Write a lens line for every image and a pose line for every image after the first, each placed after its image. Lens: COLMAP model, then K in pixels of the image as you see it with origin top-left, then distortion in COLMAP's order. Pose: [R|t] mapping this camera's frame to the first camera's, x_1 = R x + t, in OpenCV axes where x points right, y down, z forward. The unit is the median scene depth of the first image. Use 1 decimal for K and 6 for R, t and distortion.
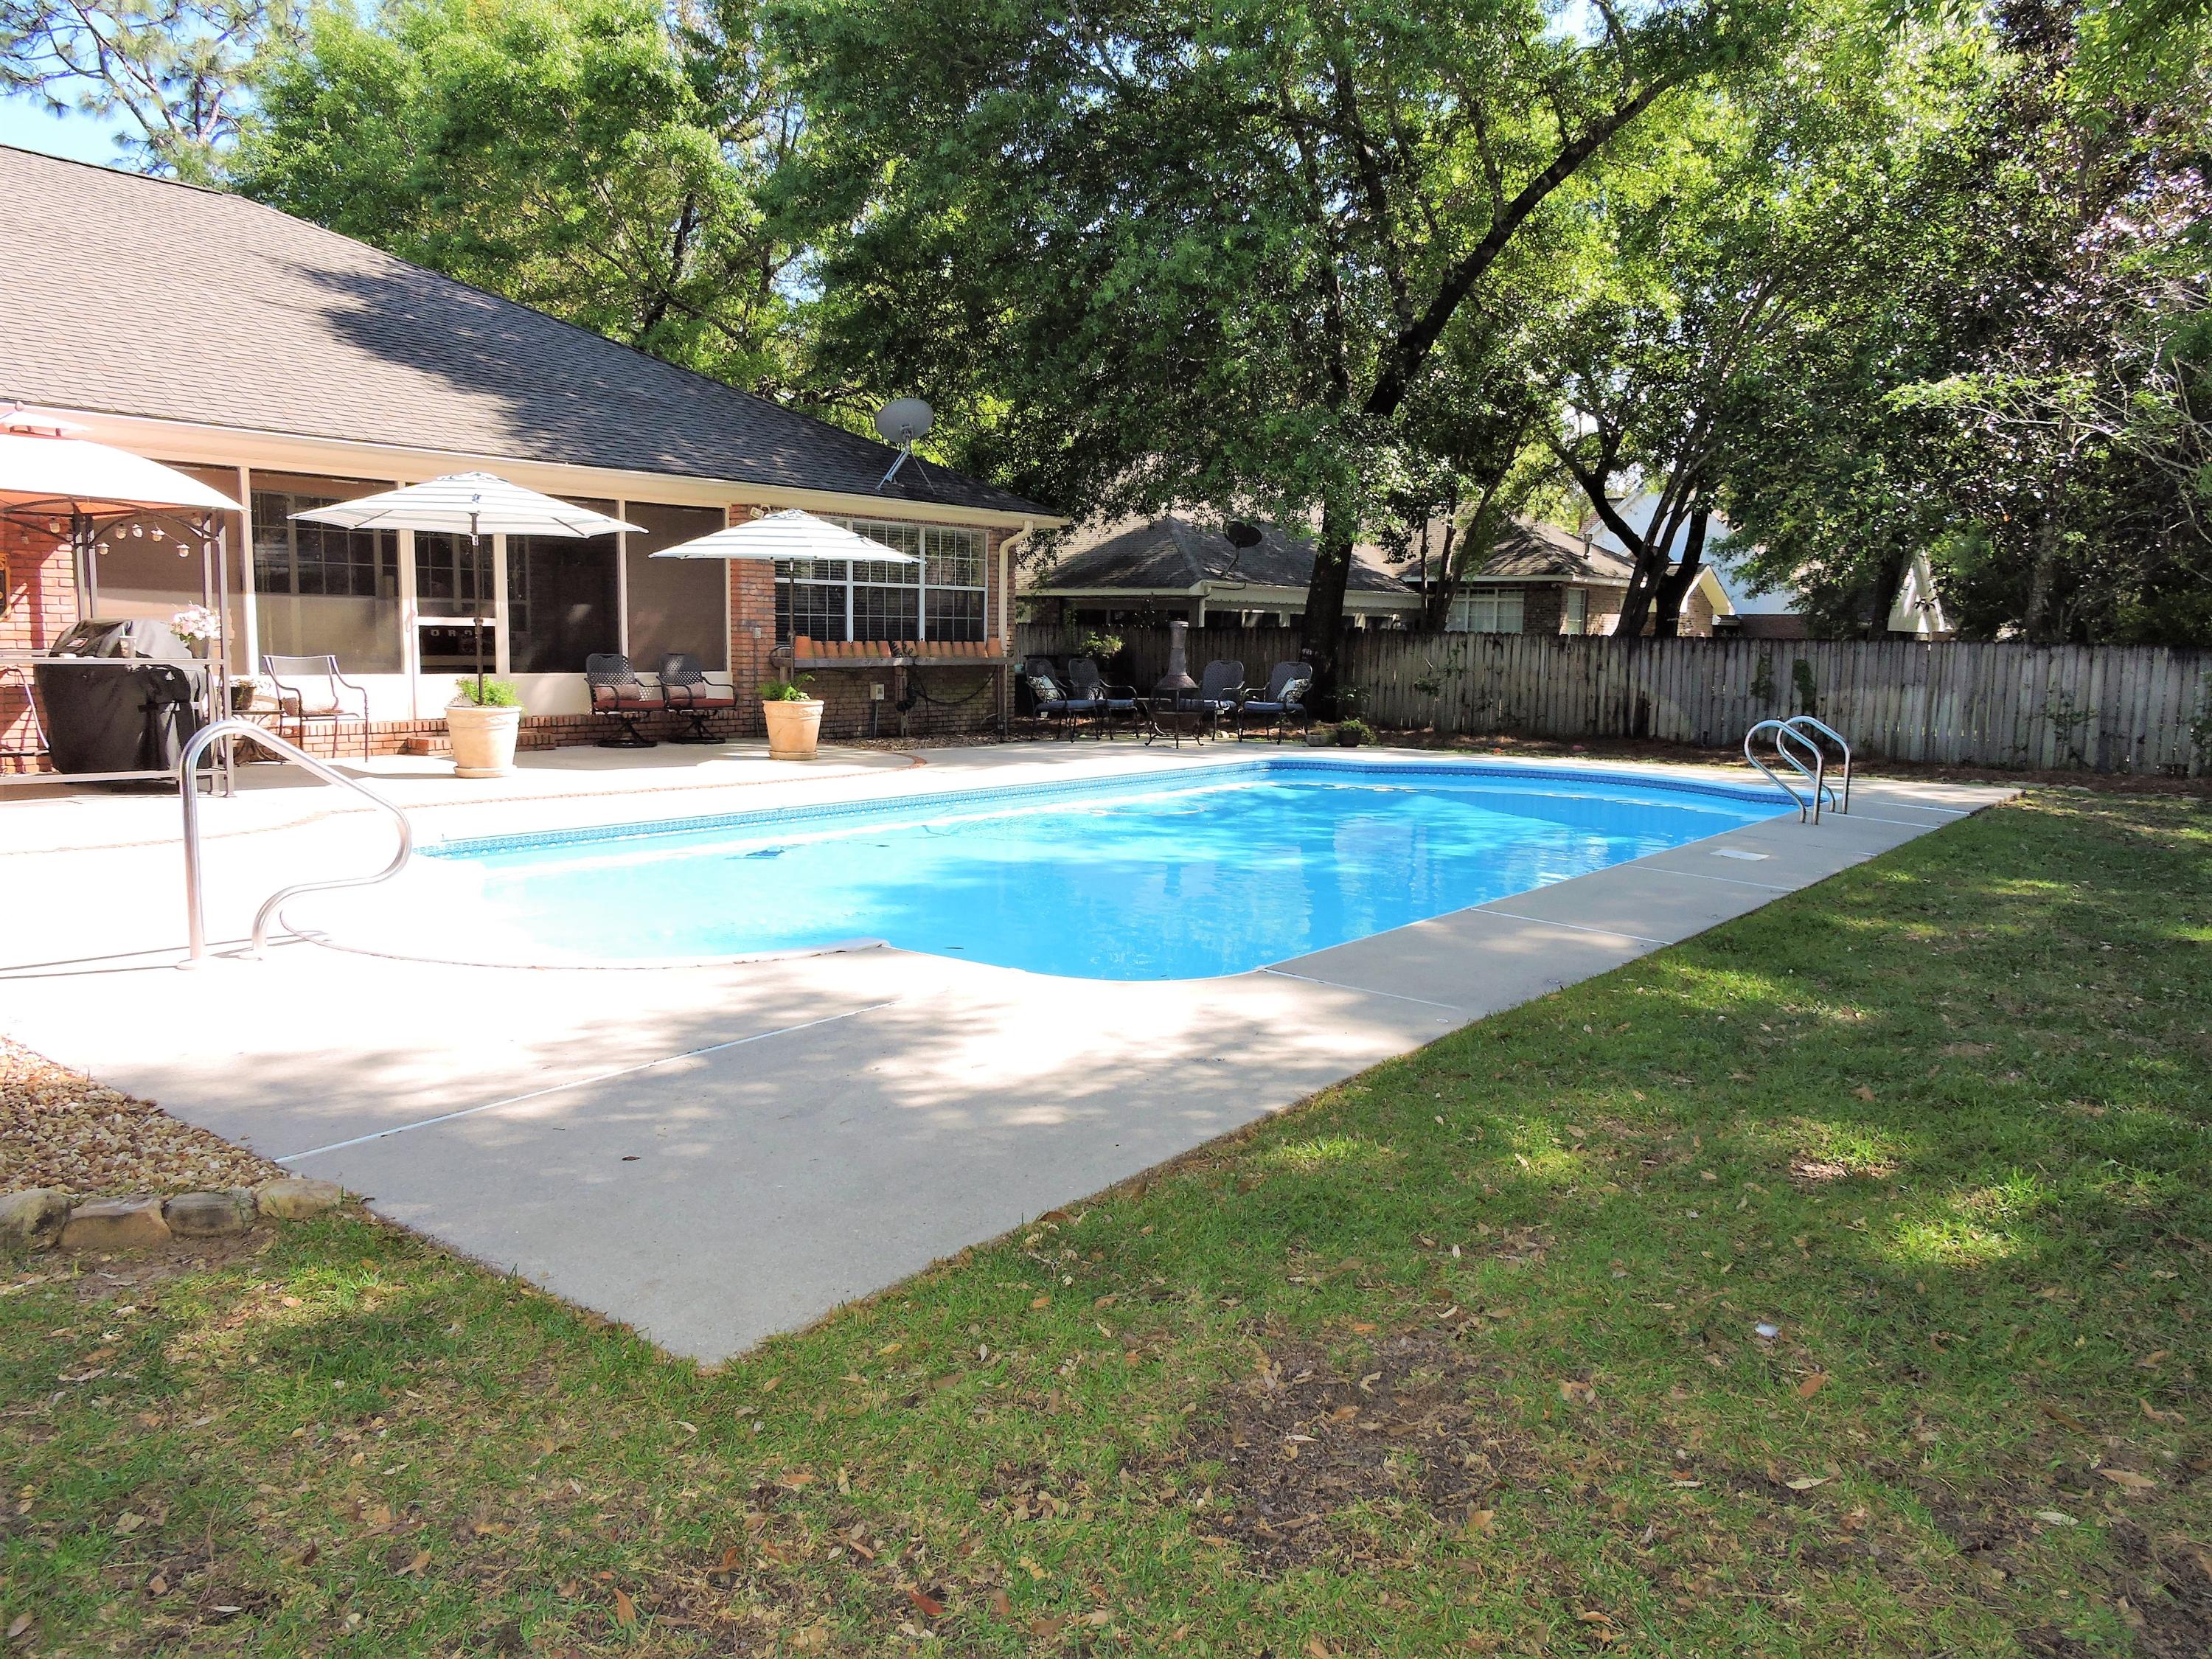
lens RADIAL K [[1612.6, 0, 1118.4], [0, 1612.6, 825.4], [0, 0, 1]] dist [0.008256, -0.004141]
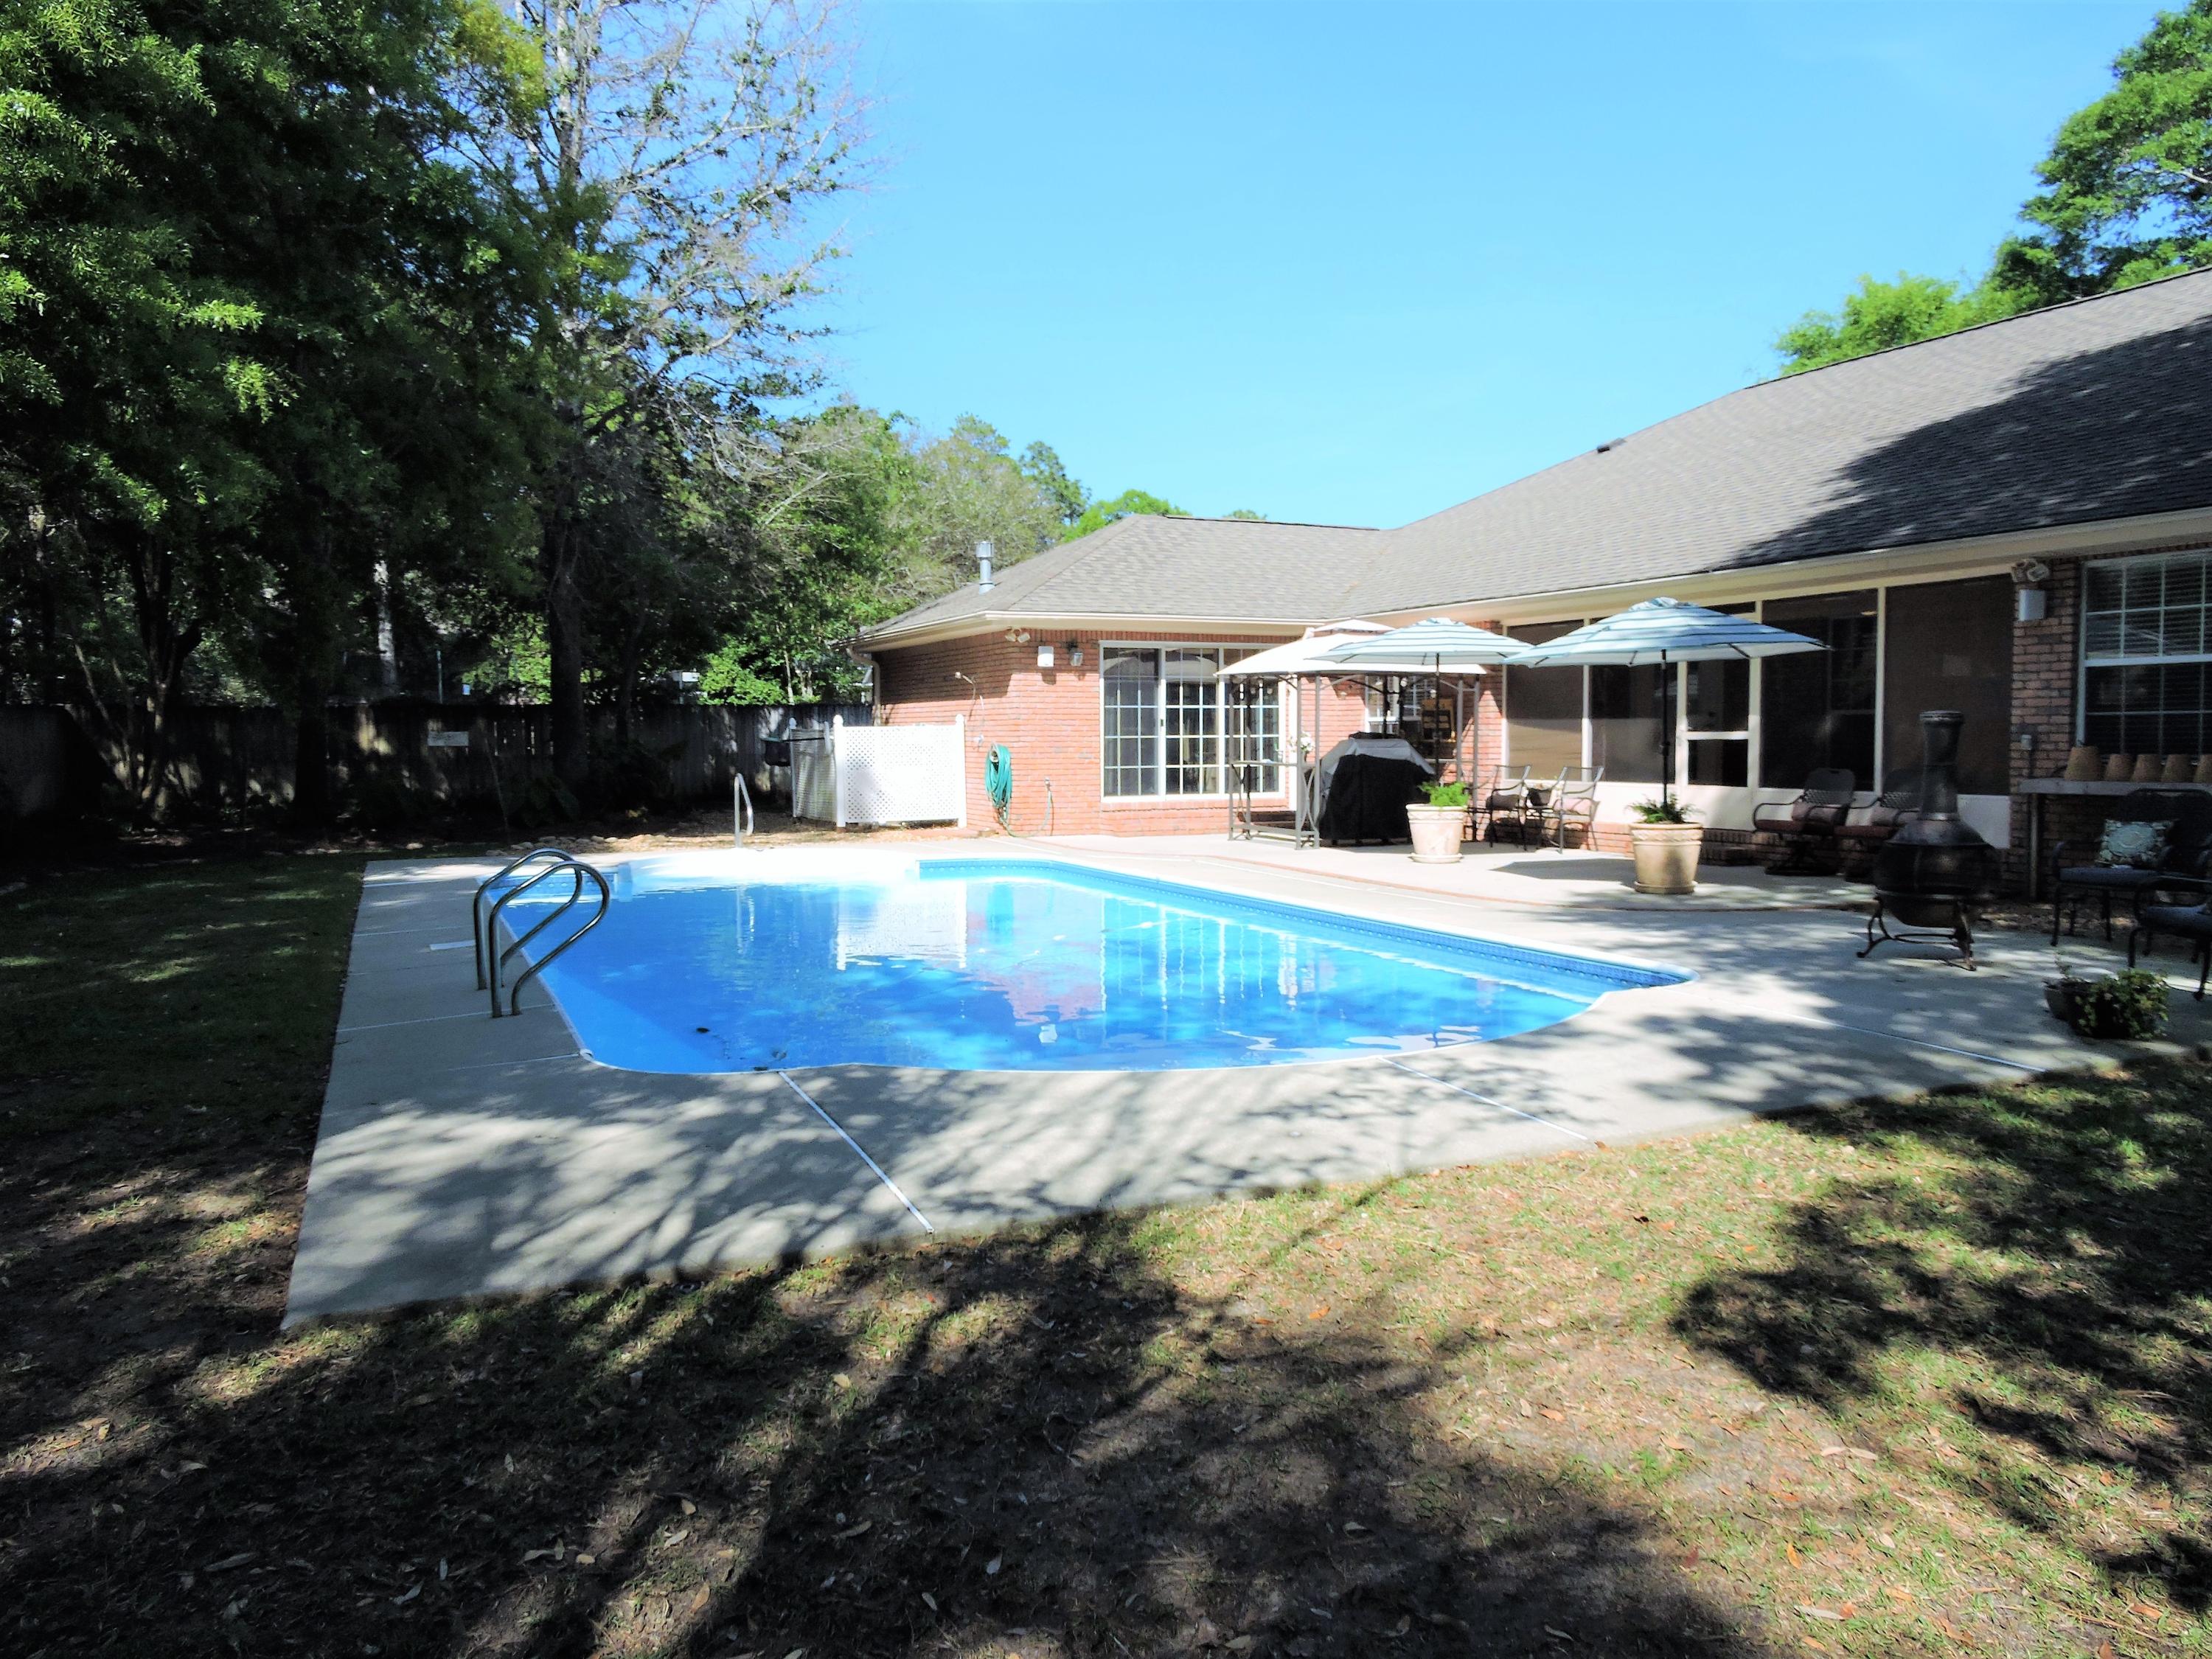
lens RADIAL K [[1612.6, 0, 1118.4], [0, 1612.6, 825.4], [0, 0, 1]] dist [0.008256, -0.004141]
pose [[-0.481121, 0.040556, -0.875715, 0.674934], [-0.106946, 0.988753, 0.104548, -0.133505], [0.870106, 0.143955, -0.471373, 1.134919]]
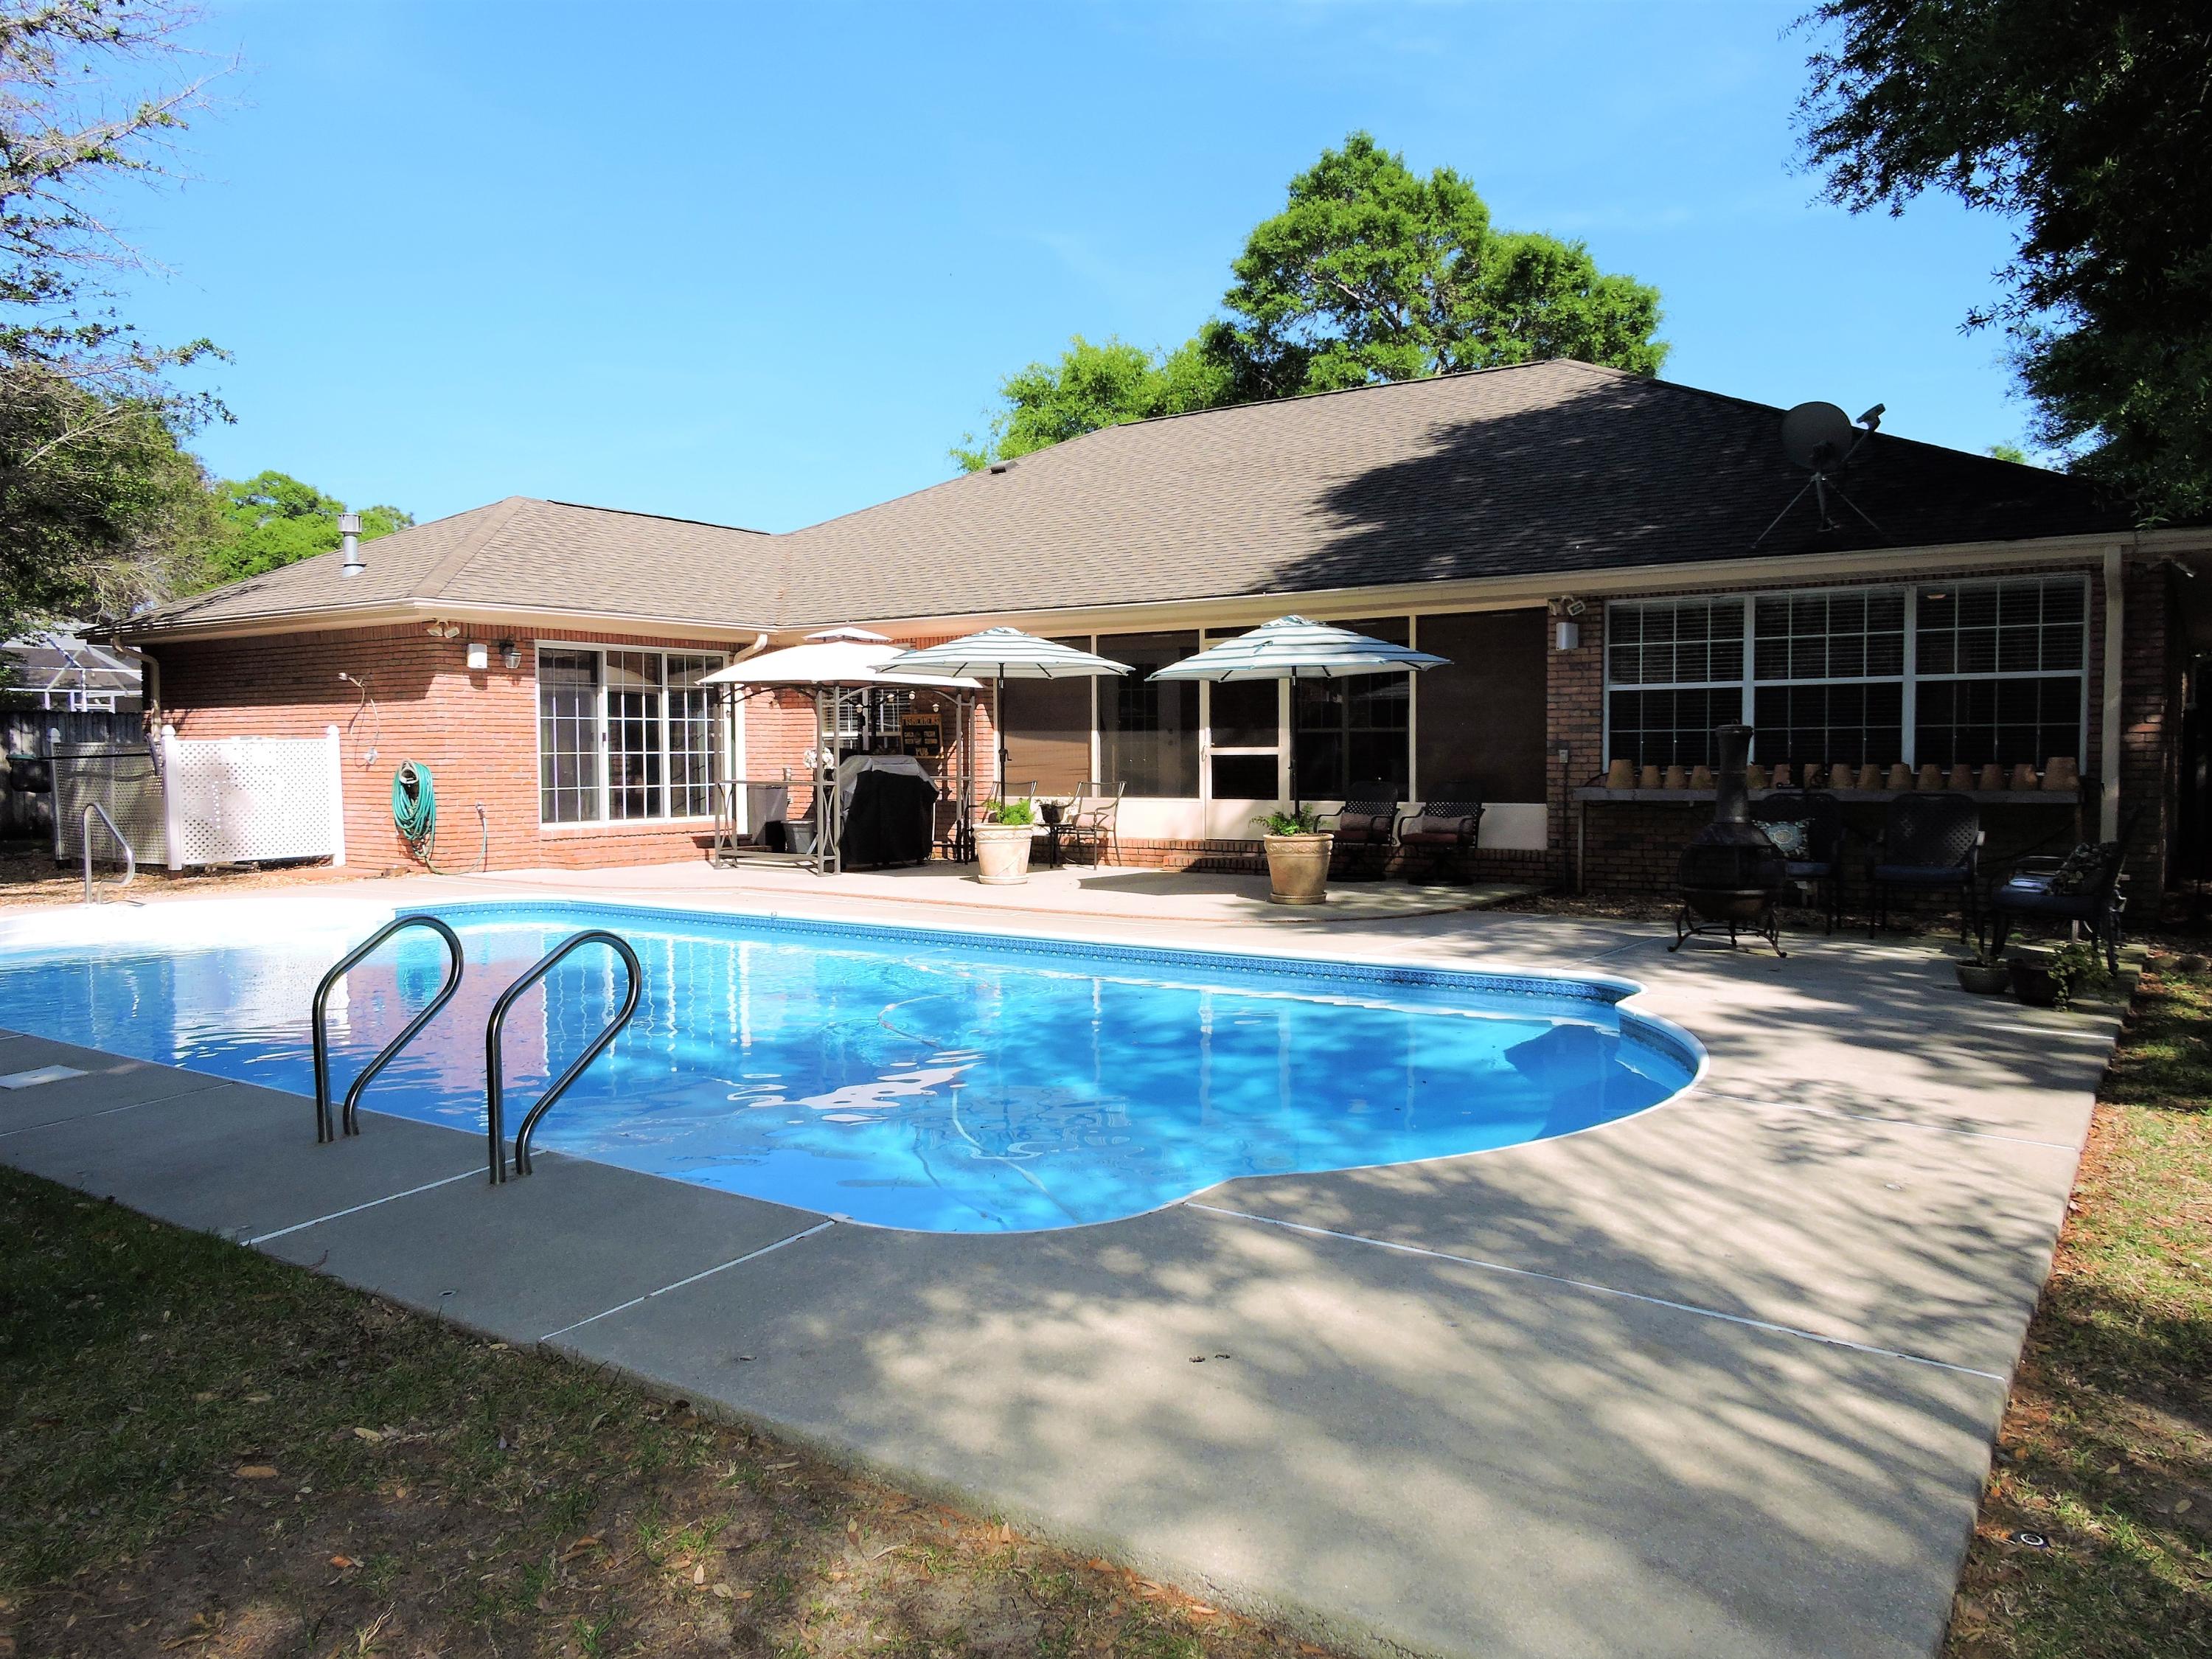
lens RADIAL K [[1612.6, 0, 1118.4], [0, 1612.6, 825.4], [0, 0, 1]] dist [0.008256, -0.004141]
pose [[0.036043, 0.033227, -0.998798, 0.659032], [-0.116996, 0.992715, 0.028803, -0.096093], [0.992478, 0.115817, 0.039668, 0.858582]]
